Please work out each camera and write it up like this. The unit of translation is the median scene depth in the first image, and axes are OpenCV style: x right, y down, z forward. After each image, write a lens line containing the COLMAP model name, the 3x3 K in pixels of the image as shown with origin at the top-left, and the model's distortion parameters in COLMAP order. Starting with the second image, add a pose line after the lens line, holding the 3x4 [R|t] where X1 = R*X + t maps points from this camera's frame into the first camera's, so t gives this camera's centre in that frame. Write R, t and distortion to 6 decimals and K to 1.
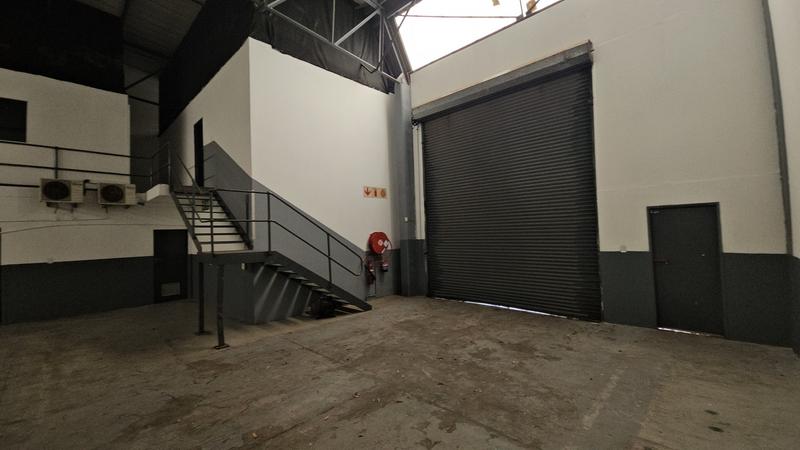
lens RADIAL K [[327.1, 0, 393.6], [0, 327.1, 223.1], [0, 0, 1]] dist [0.014524, -0.008248]
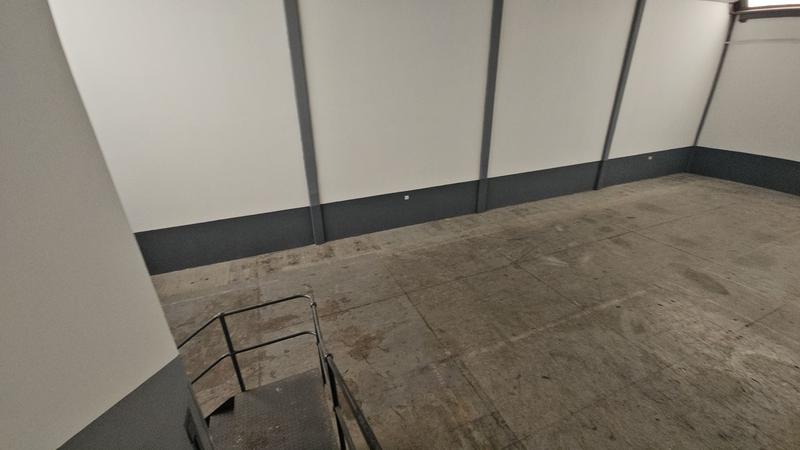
lens RADIAL K [[327.1, 0, 393.6], [0, 327.1, 223.1], [0, 0, 1]] dist [0.014524, -0.008248]
pose [[-0.915031, -0.102452, 0.390157, -0.688089], [0.047834, 0.932826, 0.357139, -0.342539], [-0.400538, 0.345456, -0.848663, 1.057899]]
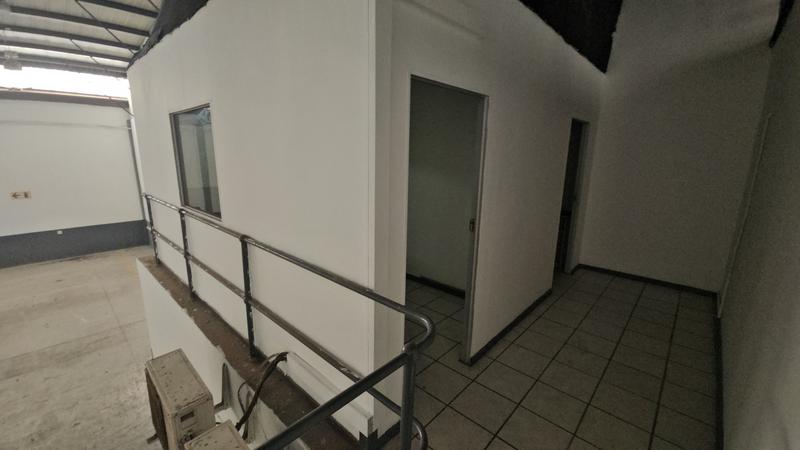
lens RADIAL K [[327.1, 0, 393.6], [0, 327.1, 223.1], [0, 0, 1]] dist [0.014524, -0.008248]
pose [[0.011547, 0.240110, -0.970677, -0.780374], [0.018226, 0.970530, 0.240290, -0.345497], [0.999767, -0.020466, 0.006830, 1.255862]]
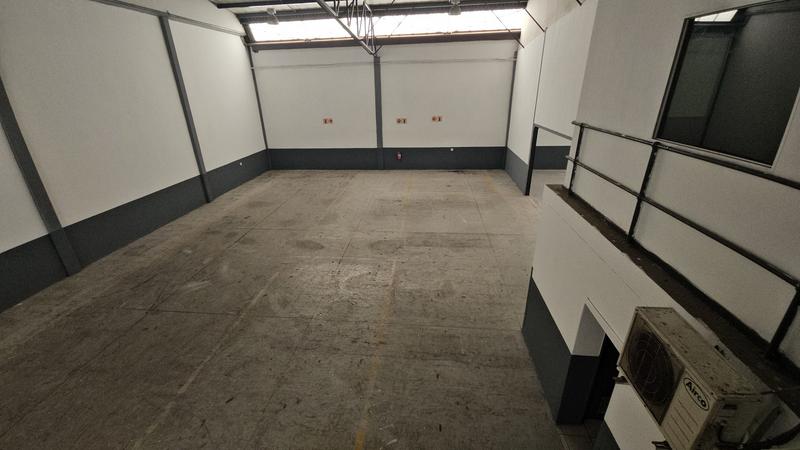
lens RADIAL K [[327.1, 0, 393.6], [0, 327.1, 223.1], [0, 0, 1]] dist [0.014524, -0.008248]
pose [[-0.783014, 0.288233, -0.551190, -0.745676], [0.070566, 0.921596, 0.381682, -0.340631], [0.617988, 0.259967, -0.741962, 1.063954]]
